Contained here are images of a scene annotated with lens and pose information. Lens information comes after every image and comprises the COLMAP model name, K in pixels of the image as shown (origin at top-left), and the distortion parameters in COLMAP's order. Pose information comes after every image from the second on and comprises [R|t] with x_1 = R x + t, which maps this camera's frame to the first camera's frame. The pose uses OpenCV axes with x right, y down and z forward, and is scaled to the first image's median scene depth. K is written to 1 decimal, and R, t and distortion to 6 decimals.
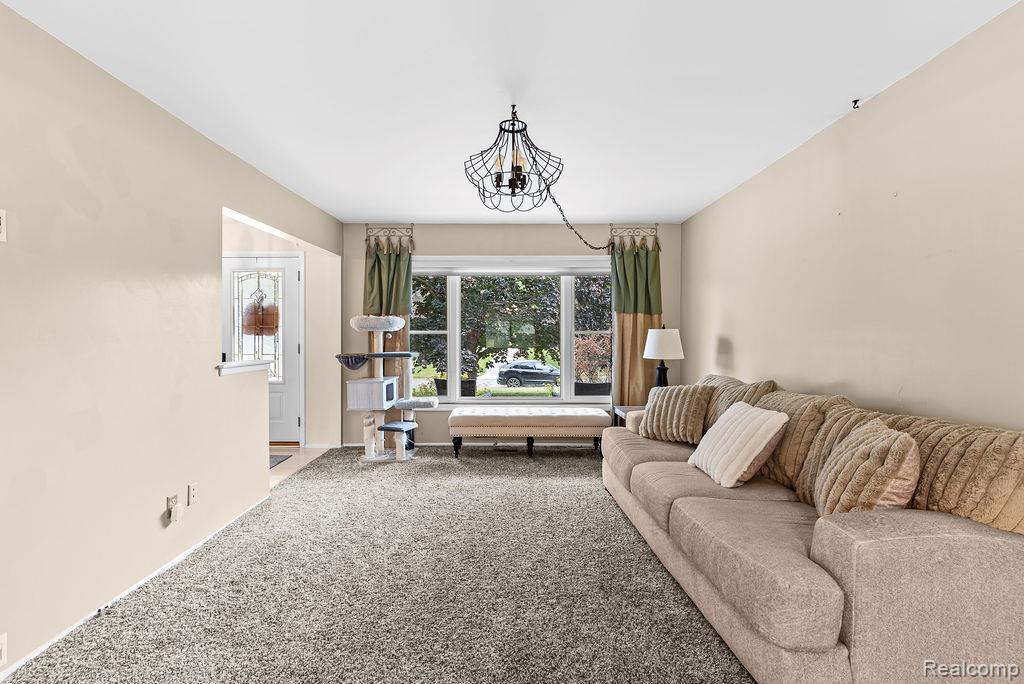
lens RADIAL K [[497.2, 0, 512.8], [0, 497.2, 333.1], [0, 0, 1]] dist [-0.000551, -0.000247]
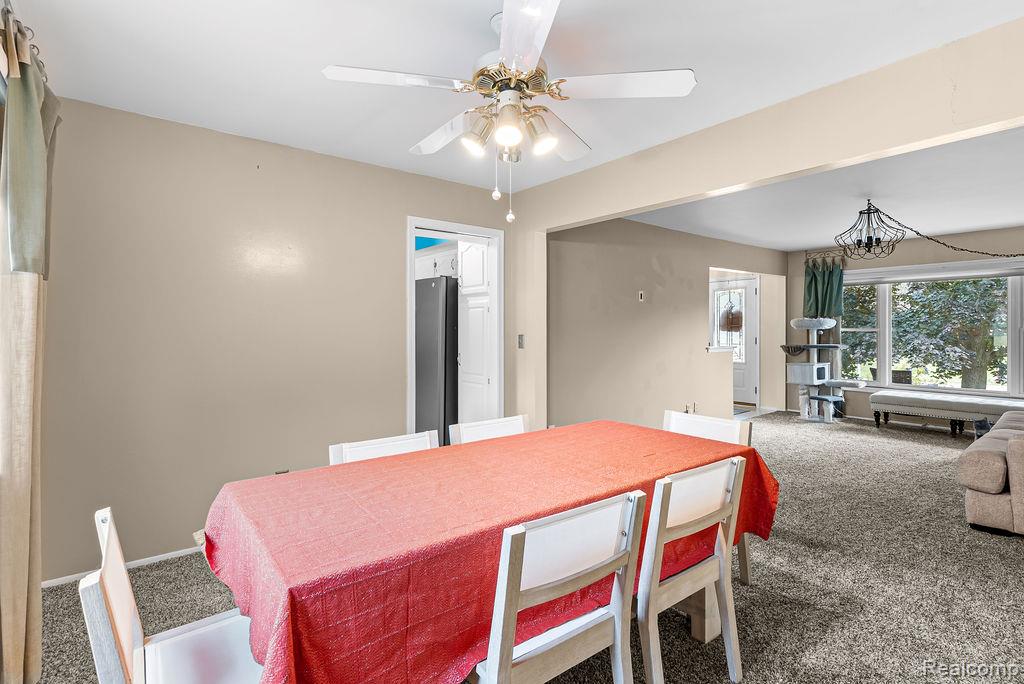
lens RADIAL K [[497.2, 0, 512.8], [0, 497.2, 333.1], [0, 0, 1]] dist [-0.000551, -0.000247]
pose [[0.625172, 0.007427, -0.780452, 0.280200], [0.002029, 0.999936, 0.011141, -0.009285], [0.780485, -0.008549, 0.625117, -0.503172]]
